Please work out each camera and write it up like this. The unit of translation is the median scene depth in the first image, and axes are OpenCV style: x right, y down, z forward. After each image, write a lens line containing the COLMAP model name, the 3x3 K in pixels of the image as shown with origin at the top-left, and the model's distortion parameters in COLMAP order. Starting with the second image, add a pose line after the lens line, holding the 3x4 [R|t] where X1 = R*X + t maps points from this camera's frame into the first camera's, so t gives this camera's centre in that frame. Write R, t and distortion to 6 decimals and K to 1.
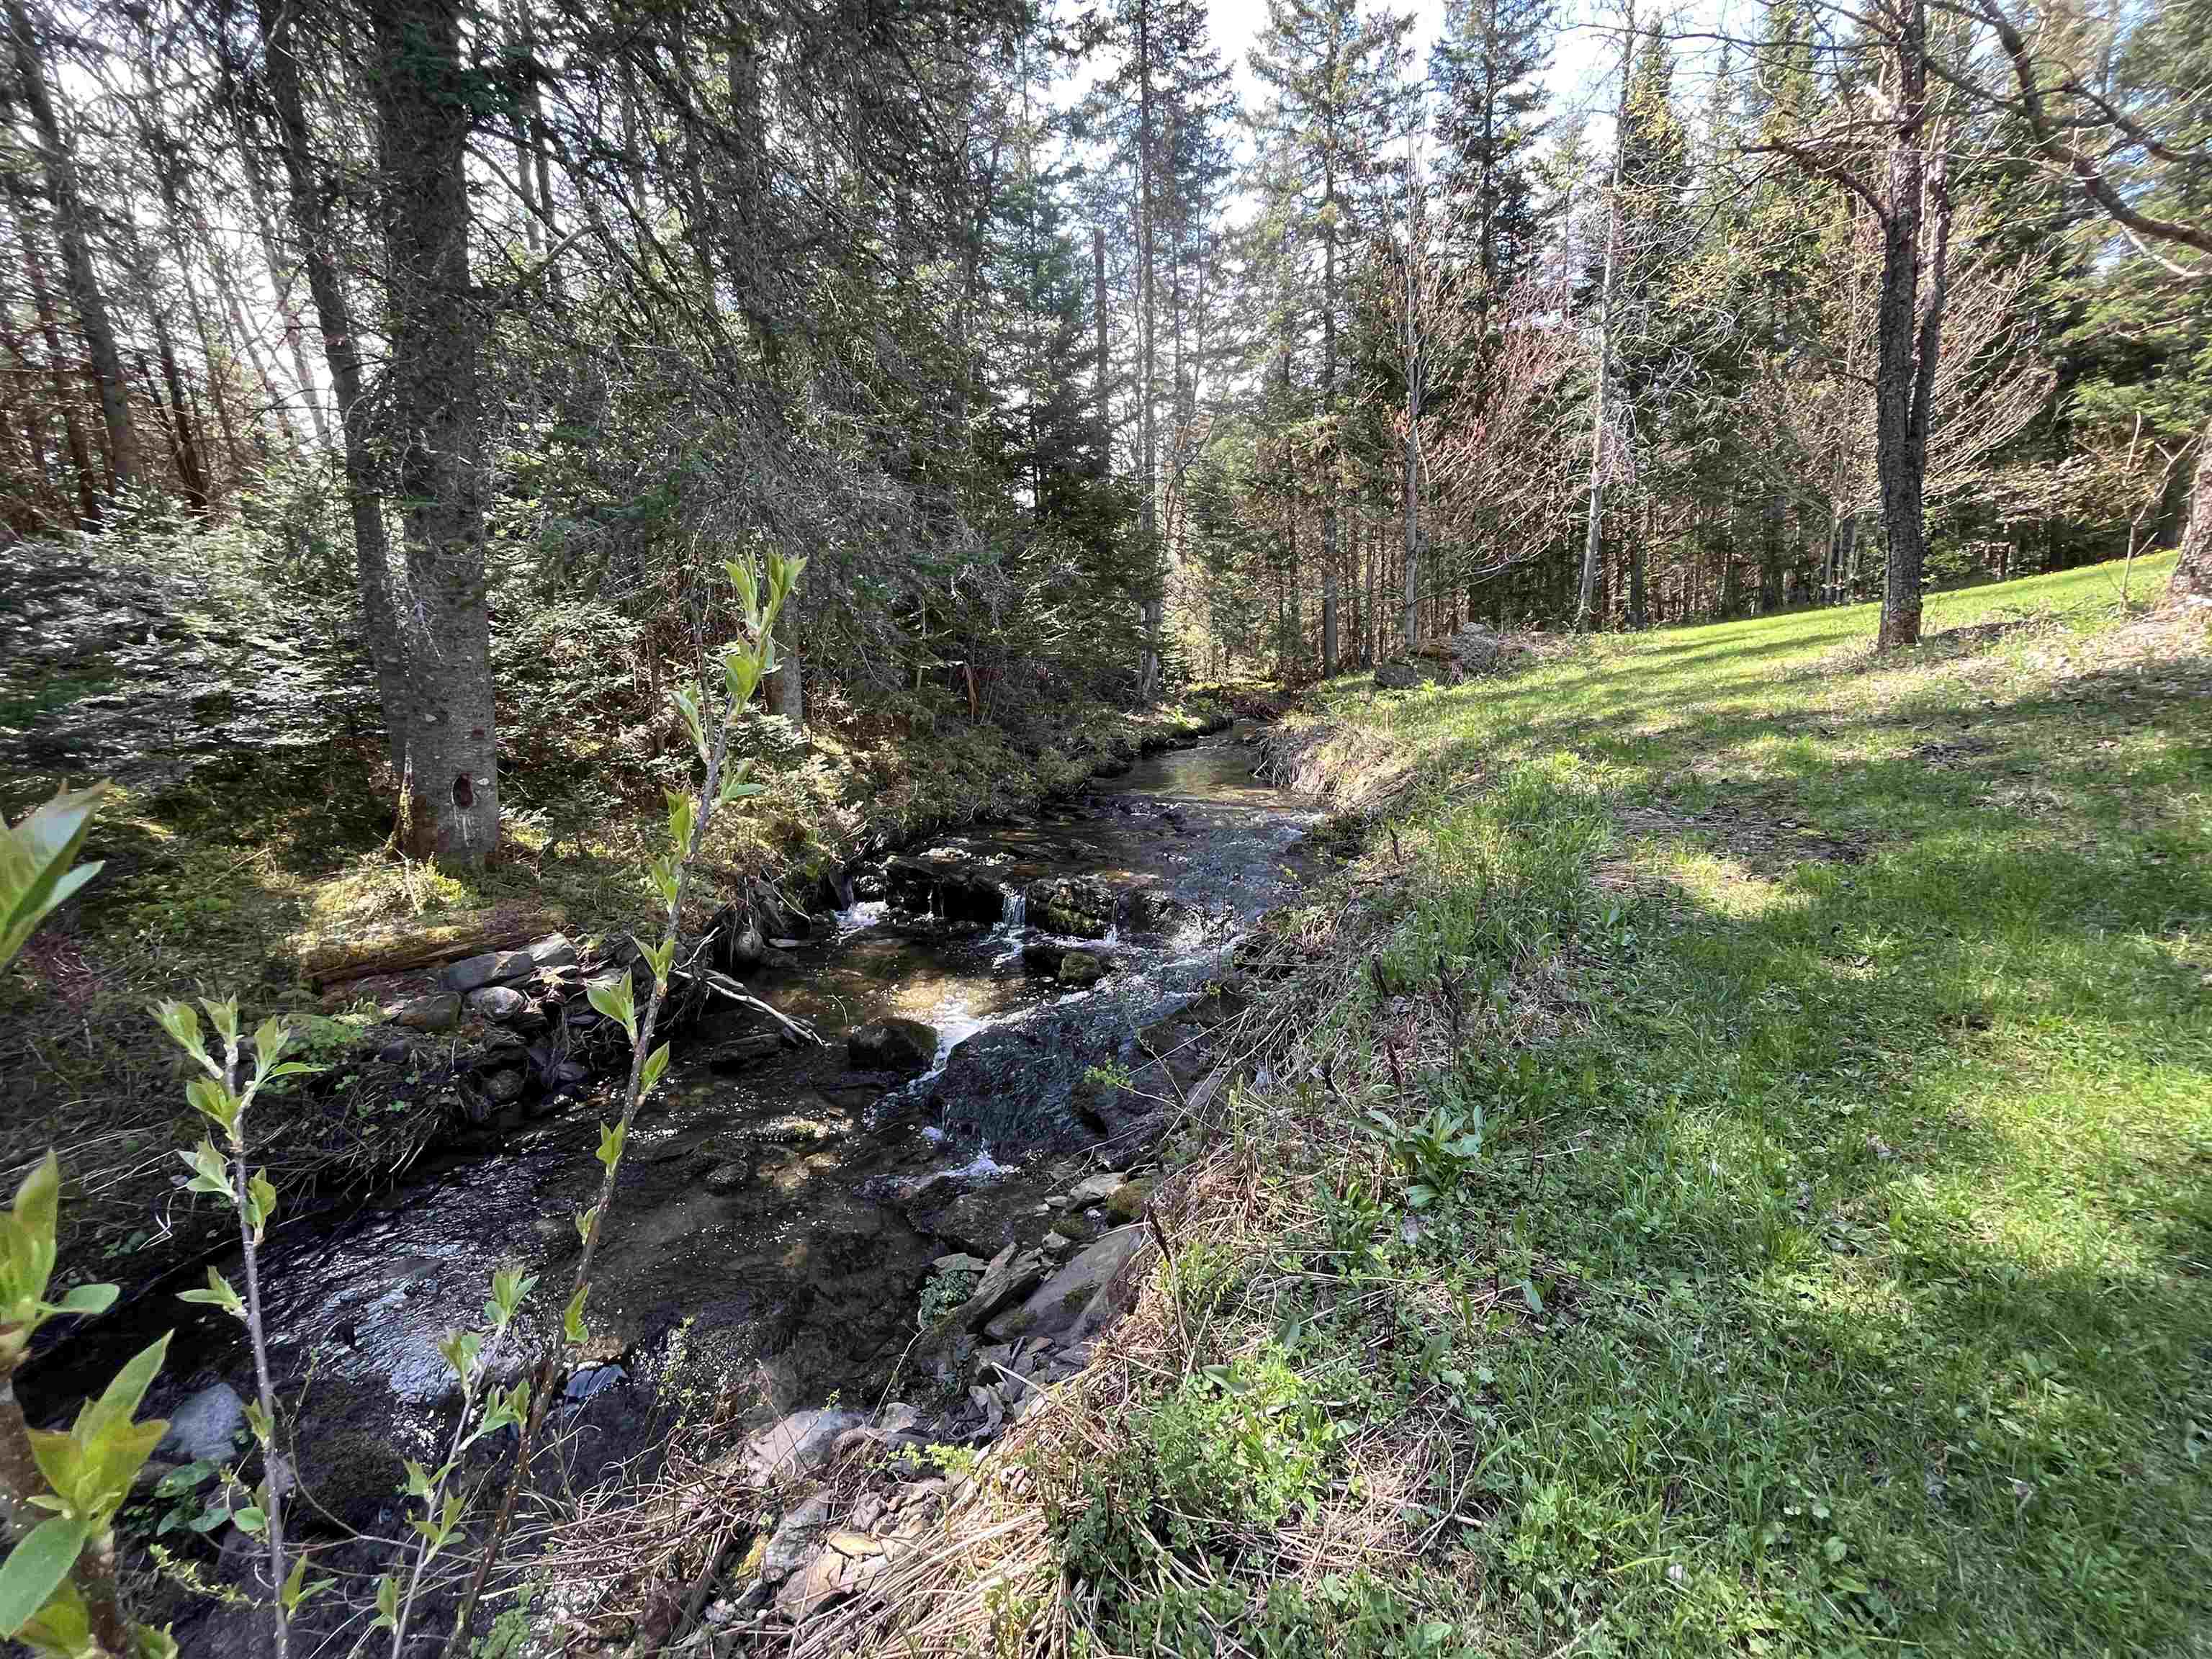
lens RADIAL K [[890.1, 0, 1098.7], [0, 890.1, 833.3], [0, 0, 1]] dist [-0.003503, -0.000738]
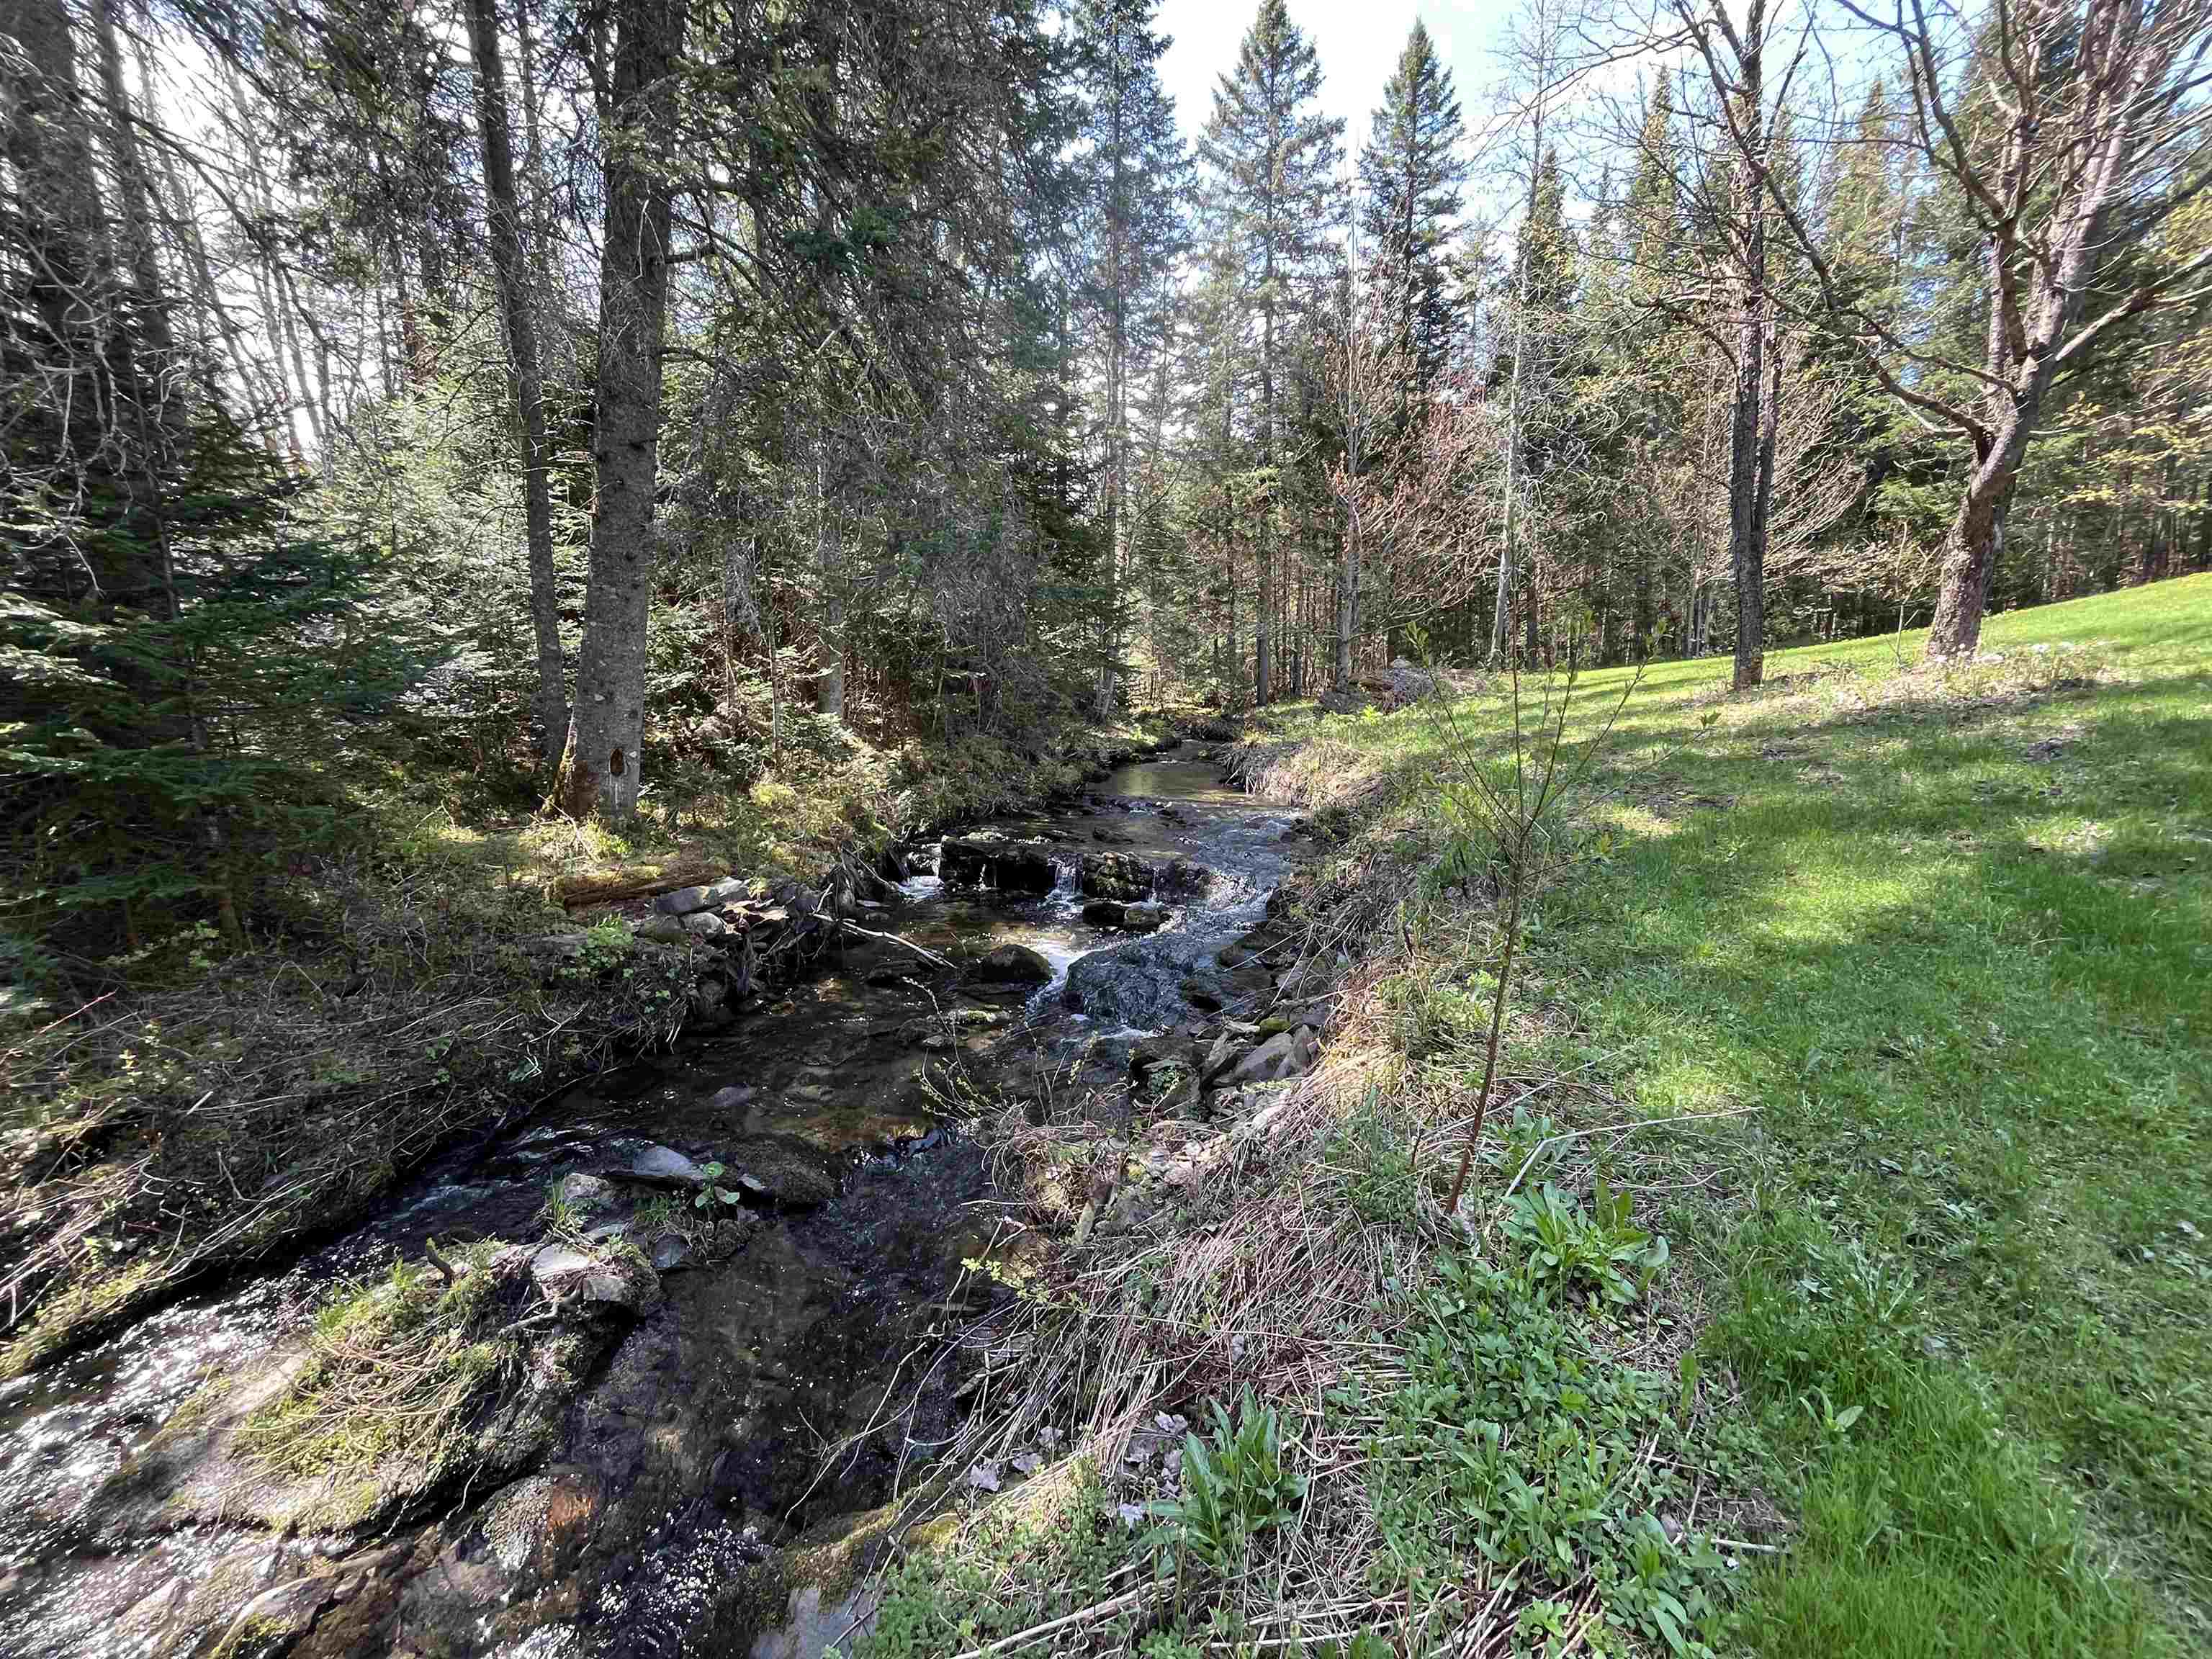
lens RADIAL K [[890.1, 0, 1098.7], [0, 890.1, 833.3], [0, 0, 1]] dist [-0.003503, -0.000738]
pose [[0.994348, 0.020505, 0.104172, -0.070086], [-0.017470, 0.999398, -0.029962, 0.023999], [-0.104724, 0.027973, 0.994108, -0.076357]]
